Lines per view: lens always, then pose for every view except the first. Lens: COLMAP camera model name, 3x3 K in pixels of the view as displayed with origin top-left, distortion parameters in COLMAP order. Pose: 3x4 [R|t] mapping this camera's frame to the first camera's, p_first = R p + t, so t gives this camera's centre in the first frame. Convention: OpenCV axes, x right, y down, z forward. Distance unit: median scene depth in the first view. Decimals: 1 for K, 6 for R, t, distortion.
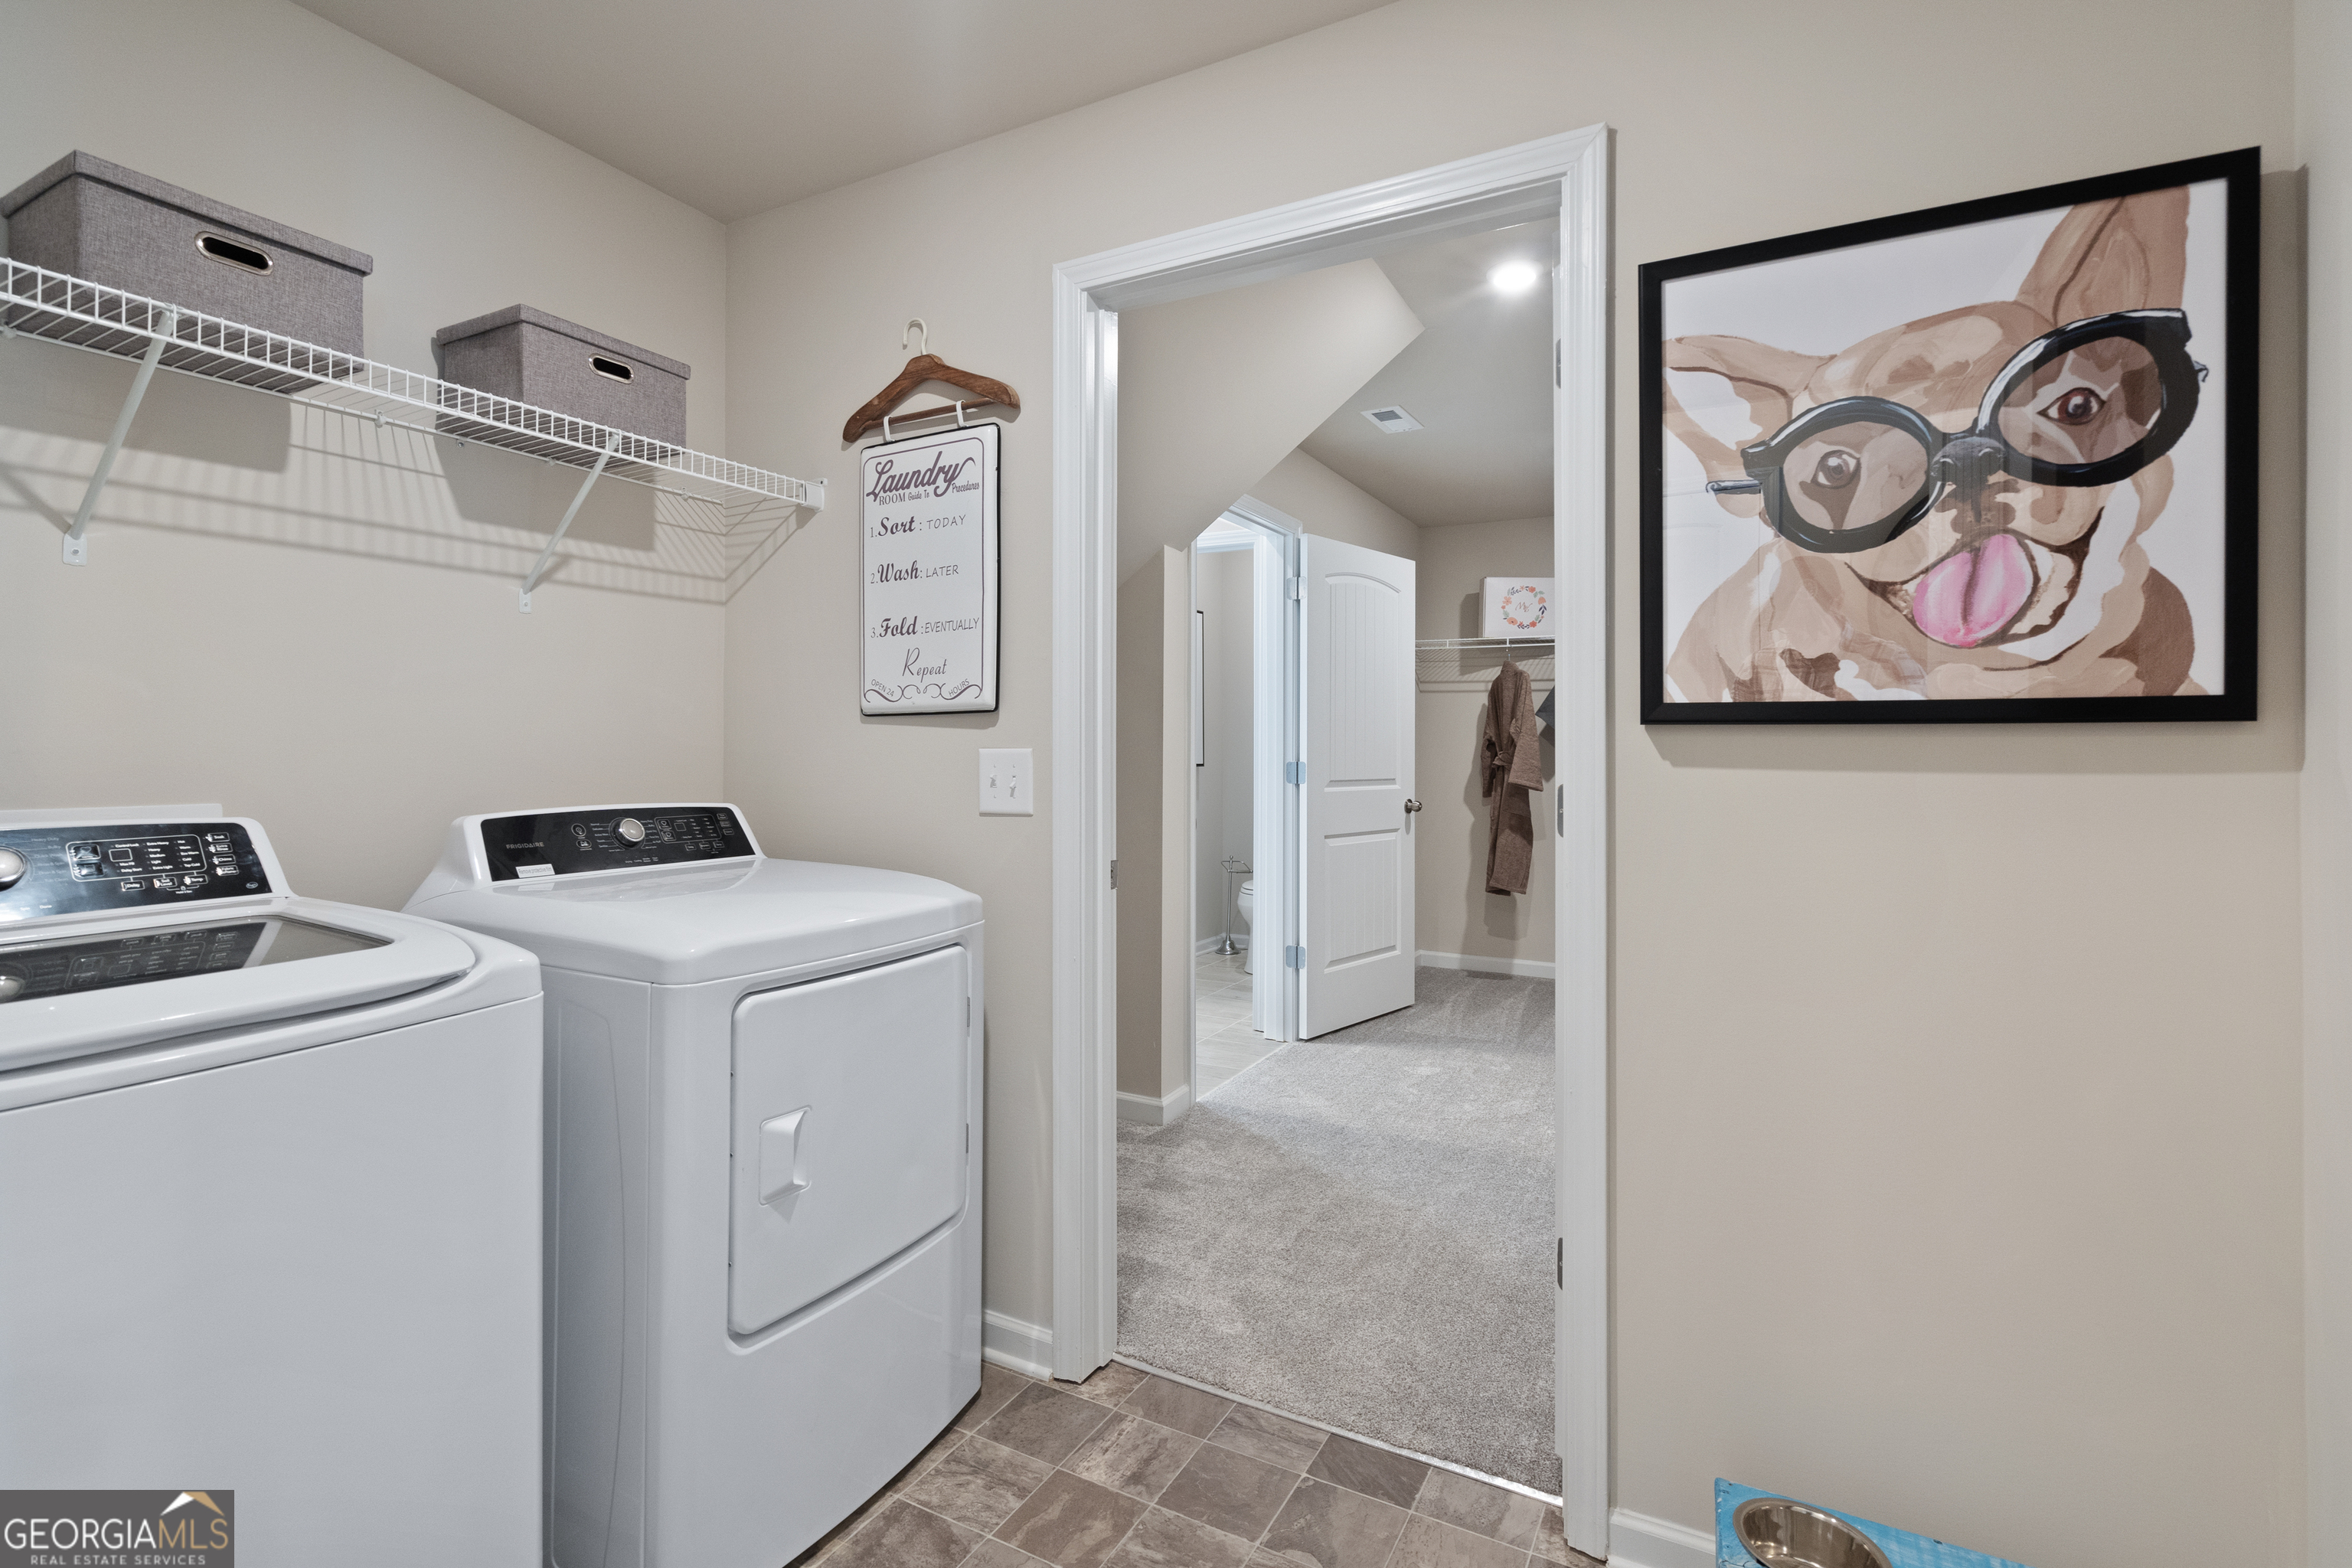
lens RADIAL K [[1081.8, 0, 1172.1], [0, 1081.8, 765.9], [0, 0, 1]] dist [-0.011746, 0.000660]
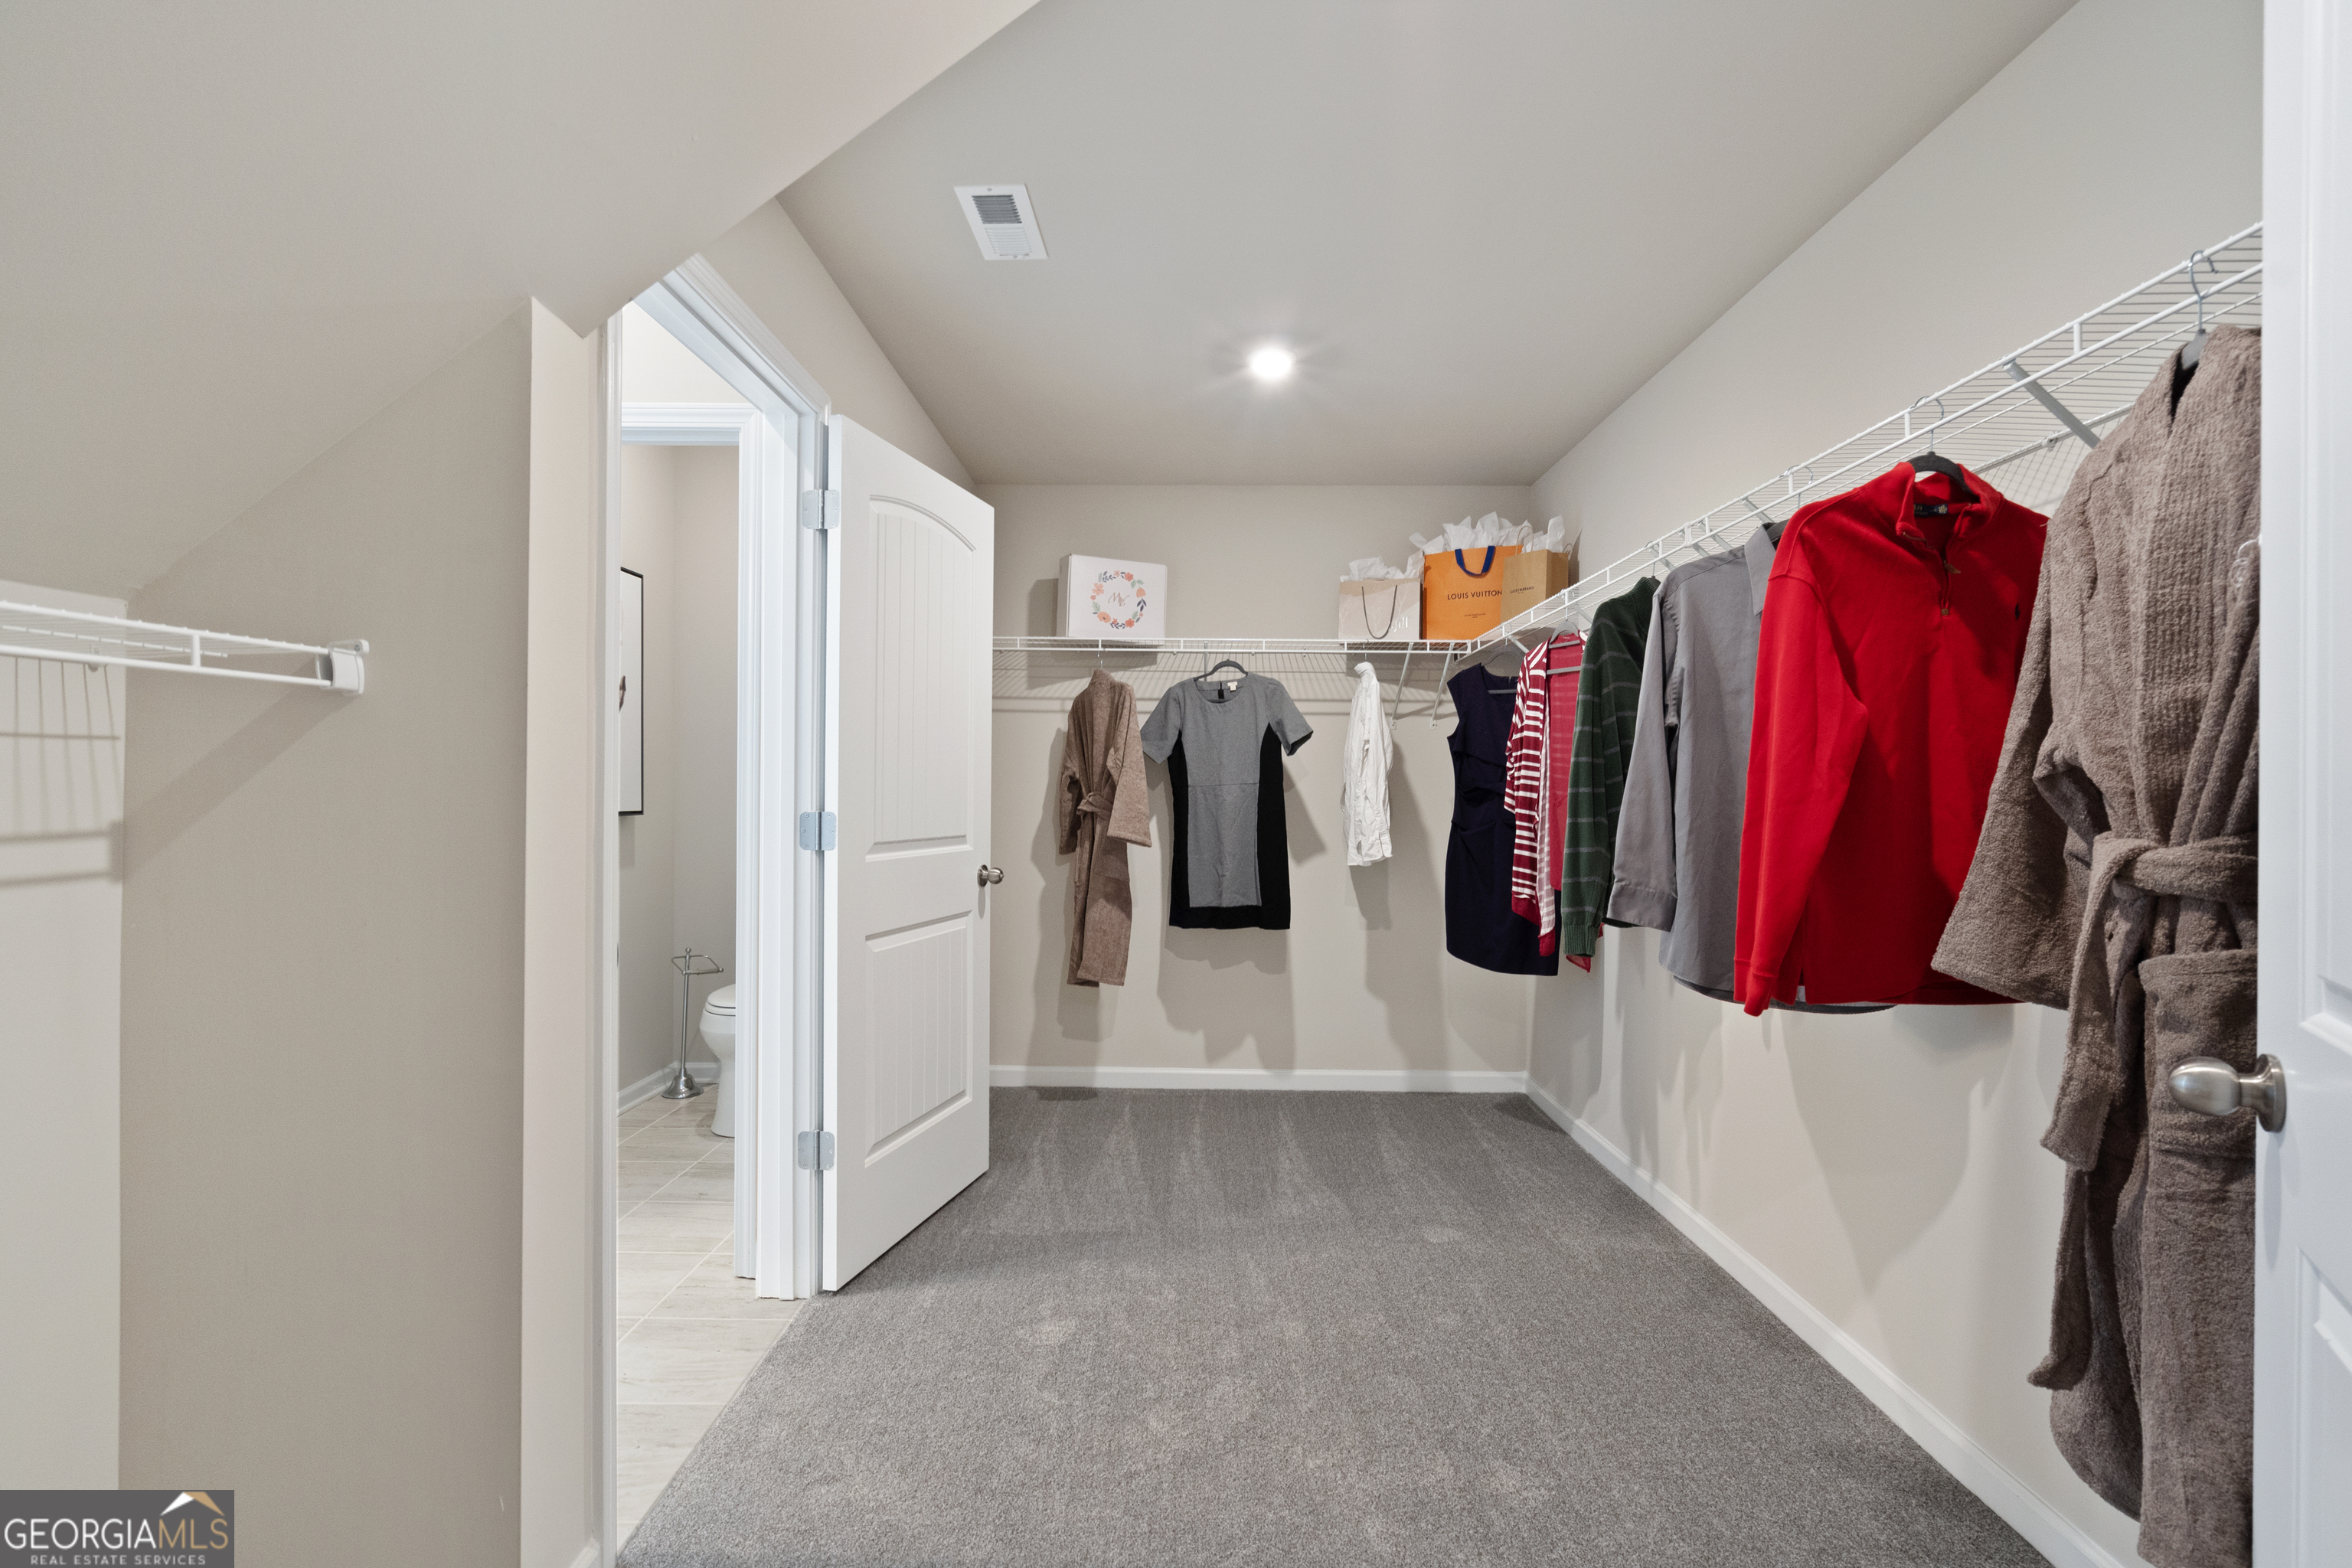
lens RADIAL K [[1081.8, 0, 1171.1], [0, 1081.8, 785.6], [0, 0, 1]] dist [-0.011746, 0.000660]
pose [[0.886141, 0.003154, 0.463406, 0.012273], [0.004511, 0.999871, -0.015430, -0.006823], [-0.463395, 0.015764, 0.886012, 0.332891]]
